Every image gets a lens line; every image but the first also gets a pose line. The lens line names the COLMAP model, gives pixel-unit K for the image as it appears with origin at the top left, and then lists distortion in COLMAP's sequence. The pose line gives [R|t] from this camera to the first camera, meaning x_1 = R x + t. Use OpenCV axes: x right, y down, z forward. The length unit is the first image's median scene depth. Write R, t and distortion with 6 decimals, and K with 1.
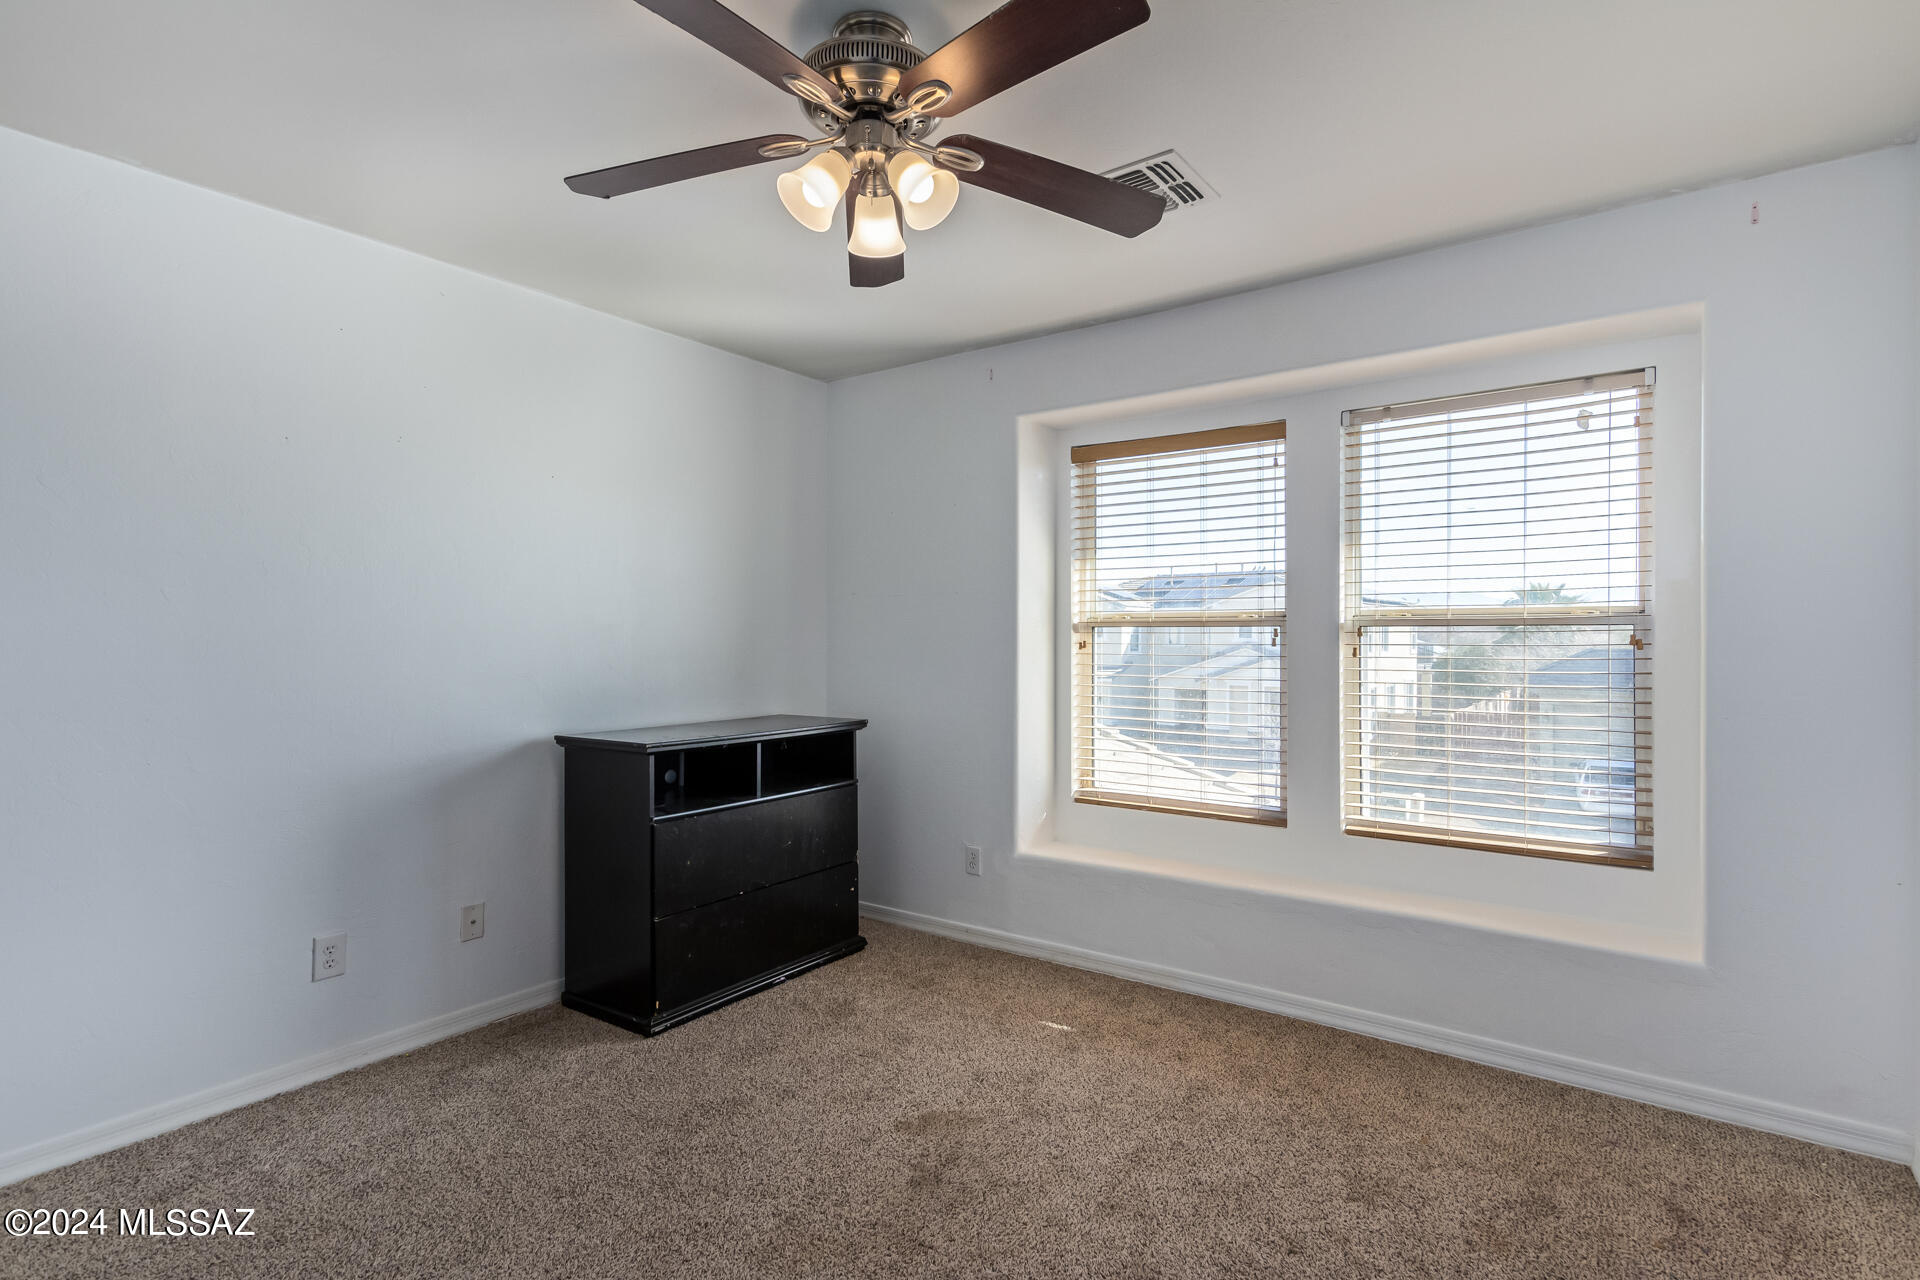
lens RADIAL K [[919.5, 0, 975.1], [0, 919.5, 636.3], [0, 0, 1]] dist [0.000461, -0.001160]
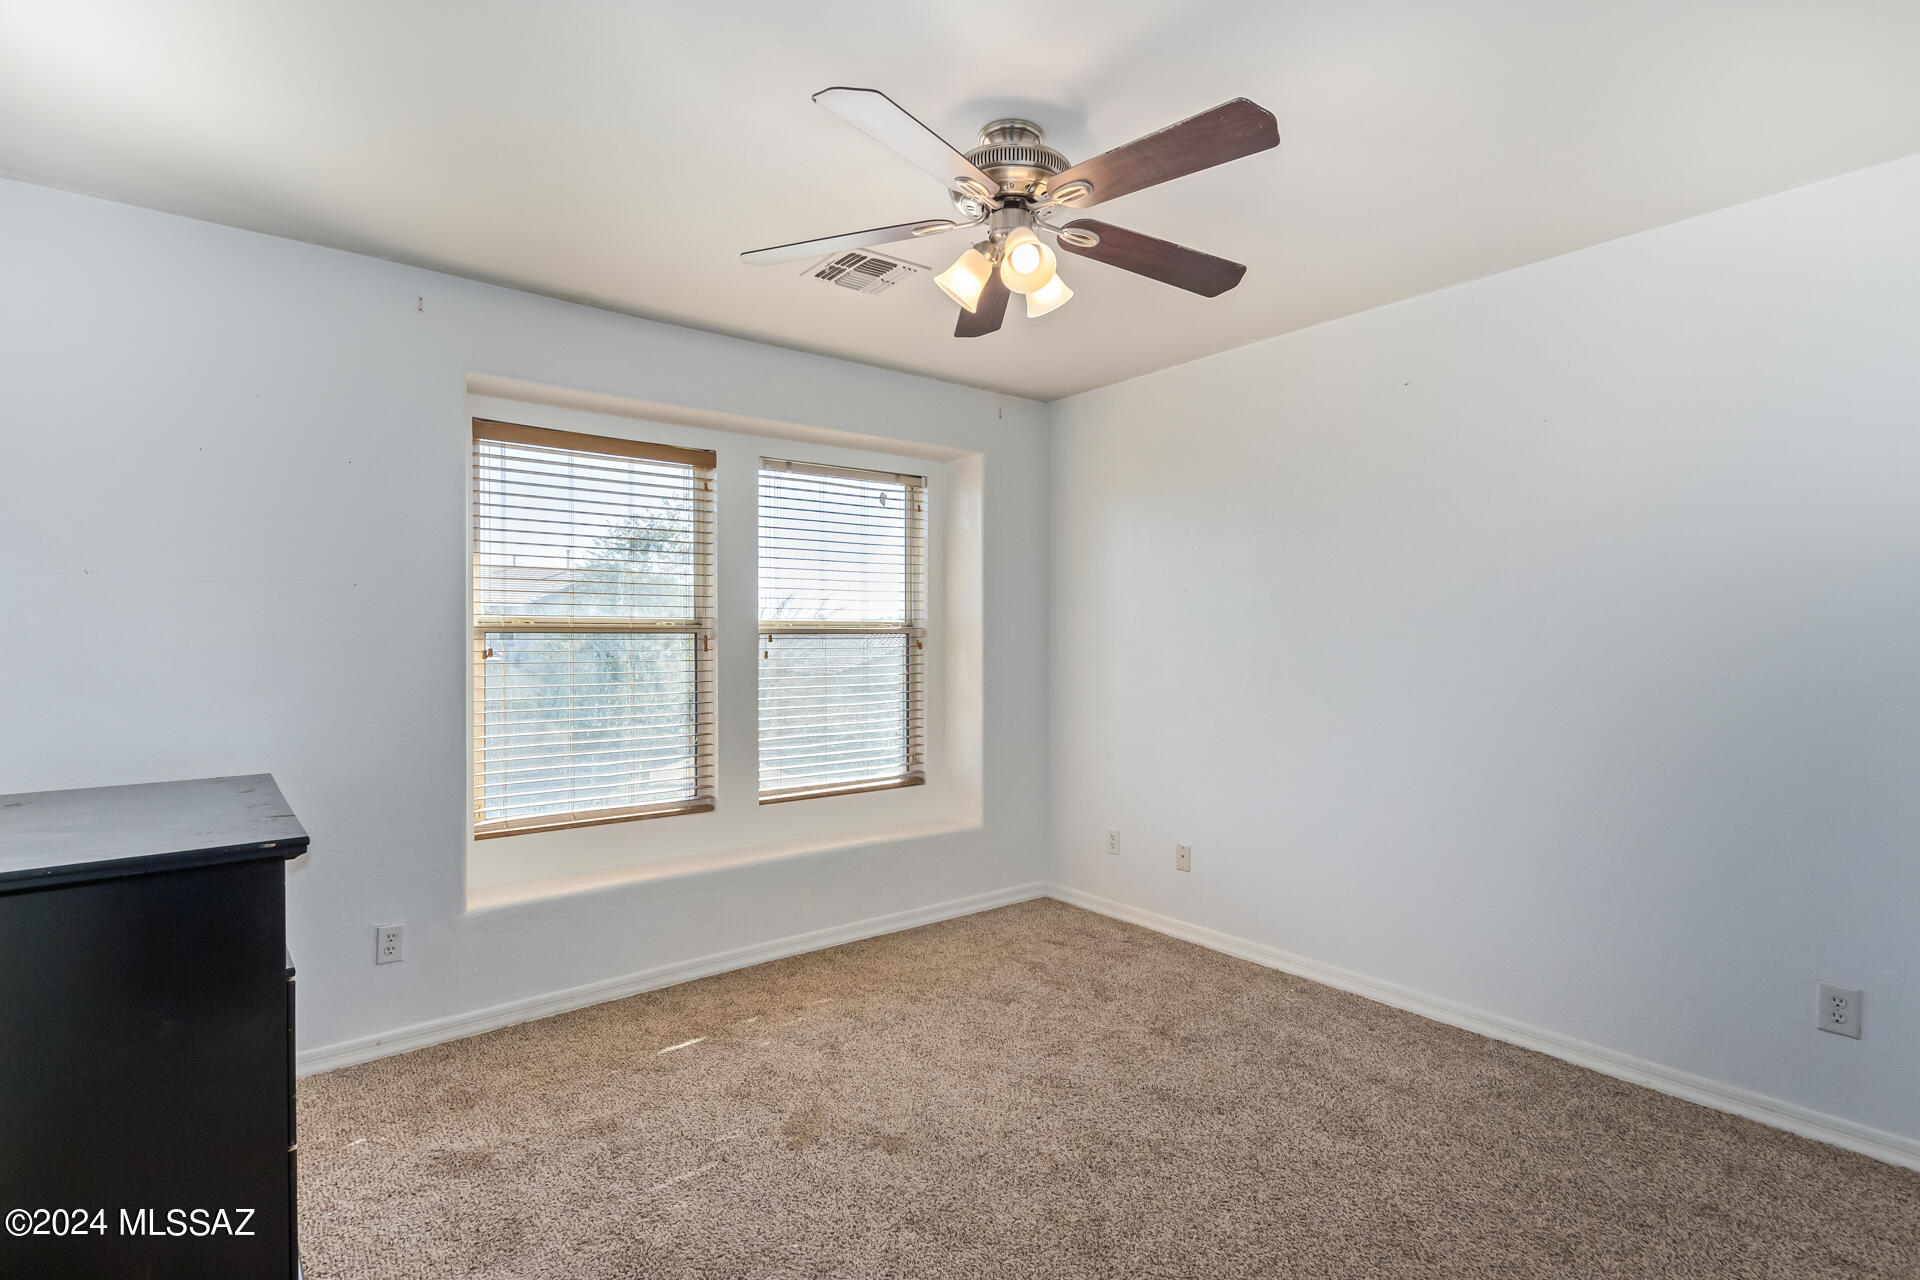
lens RADIAL K [[919.5, 0, 975.1], [0, 919.5, 636.3], [0, 0, 1]] dist [0.000461, -0.001160]
pose [[0.272688, 0.002313, 0.962100, -0.771138], [0.004339, 0.999984, -0.003634, -0.001716], [-0.962093, 0.005166, 0.272673, 0.439149]]
